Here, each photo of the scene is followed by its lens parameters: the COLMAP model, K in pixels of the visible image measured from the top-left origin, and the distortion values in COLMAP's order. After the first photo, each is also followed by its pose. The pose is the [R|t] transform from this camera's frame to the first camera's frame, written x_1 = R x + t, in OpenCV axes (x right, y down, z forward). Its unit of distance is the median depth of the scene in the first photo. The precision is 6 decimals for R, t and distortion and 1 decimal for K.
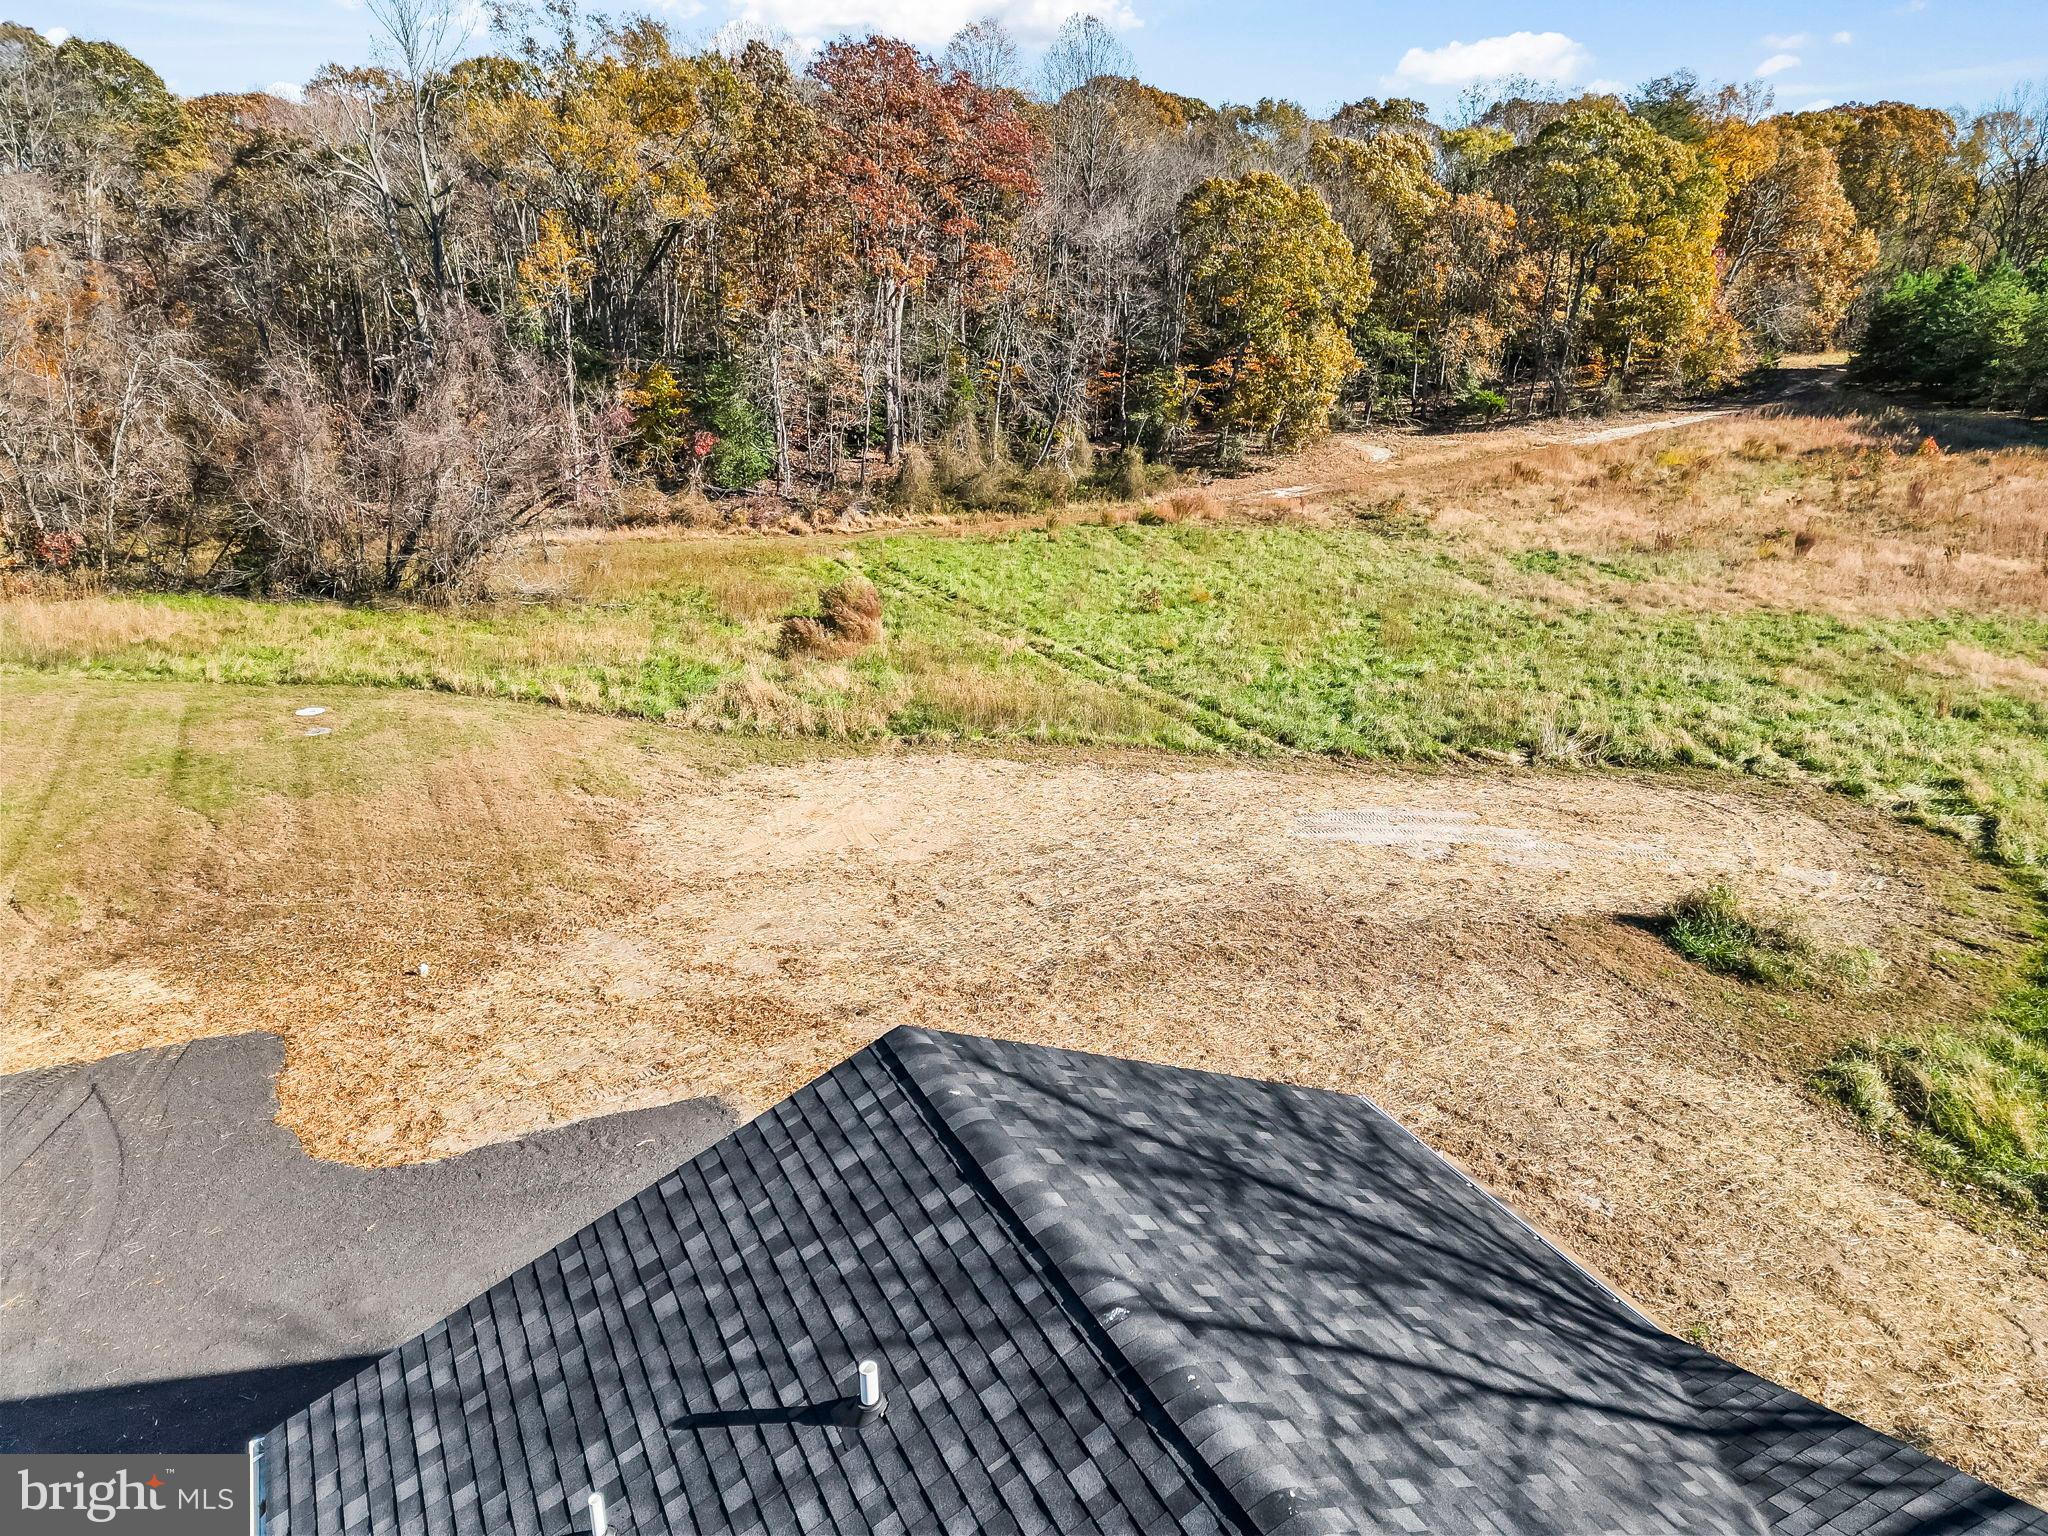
lens RADIAL K [[1376.8, 0, 1028.5], [0, 1376.8, 803.4], [0, 0, 1]] dist [-0.001164, -0.003552]
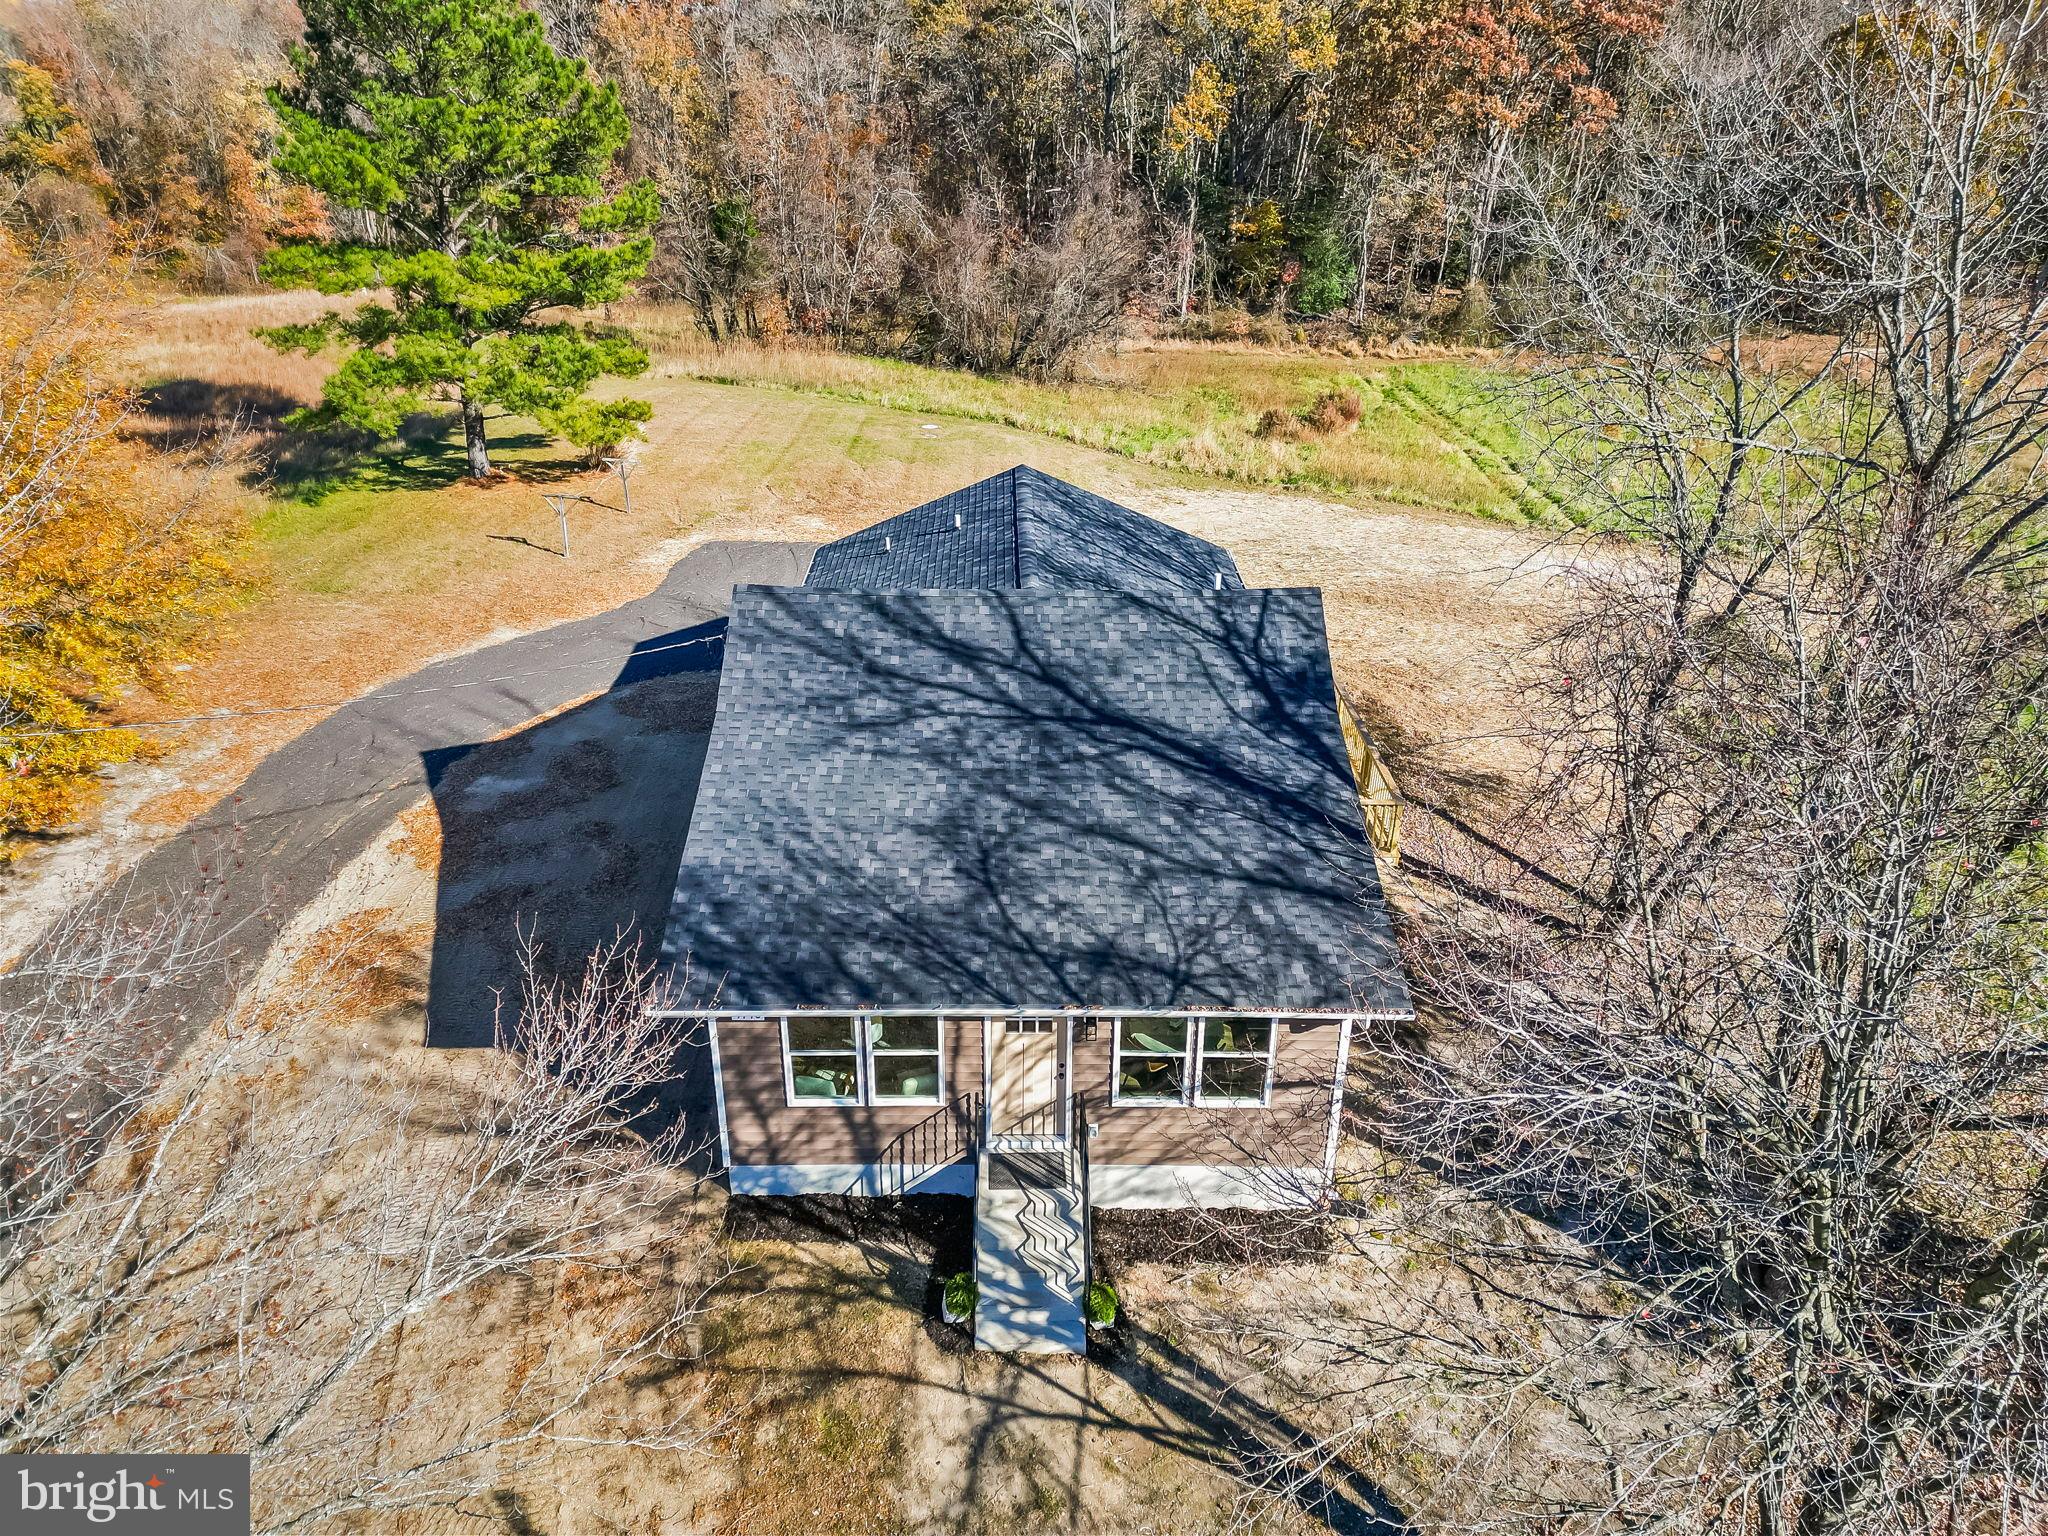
lens RADIAL K [[1441.6, 0, 1024.0], [0, 1441.6, 768.0], [0, 0, 1]] dist [0.085926, -0.081062]
pose [[0.887496, 0.193387, -0.418272, 0.177393], [-0.164039, 0.980806, 0.105411, 0.062581], [0.430629, -0.024939, 0.902185, -0.241715]]
